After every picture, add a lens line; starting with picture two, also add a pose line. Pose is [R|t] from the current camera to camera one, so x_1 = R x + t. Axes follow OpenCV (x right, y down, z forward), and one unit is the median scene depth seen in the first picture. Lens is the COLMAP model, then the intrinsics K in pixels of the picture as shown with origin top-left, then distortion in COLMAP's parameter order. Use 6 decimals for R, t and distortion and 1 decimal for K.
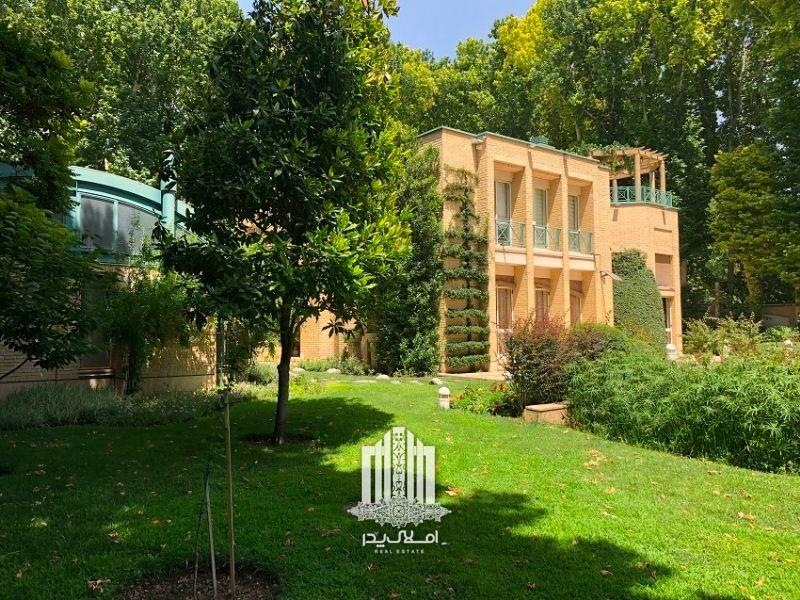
lens RADIAL K [[657.0, 0, 398.1], [0, 657.0, 299.2], [0, 0, 1]] dist [0.025305, -0.022297]
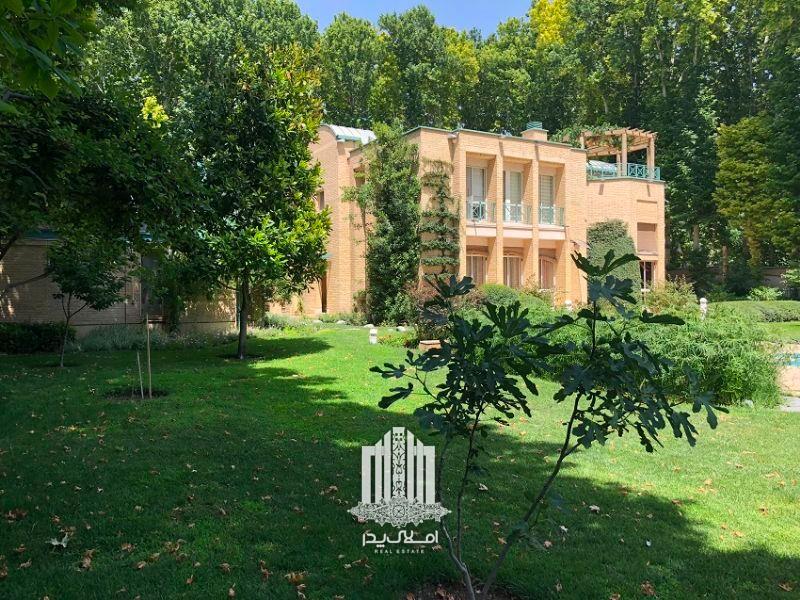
lens RADIAL K [[657.0, 0, 403.2], [0, 657.0, 299.2], [0, 0, 1]] dist [0.025305, -0.022297]
pose [[0.990364, 0.000841, -0.138489, 0.158722], [0.007013, 0.998394, 0.056210, -0.005136], [0.138314, -0.056640, 0.988767, -0.192216]]
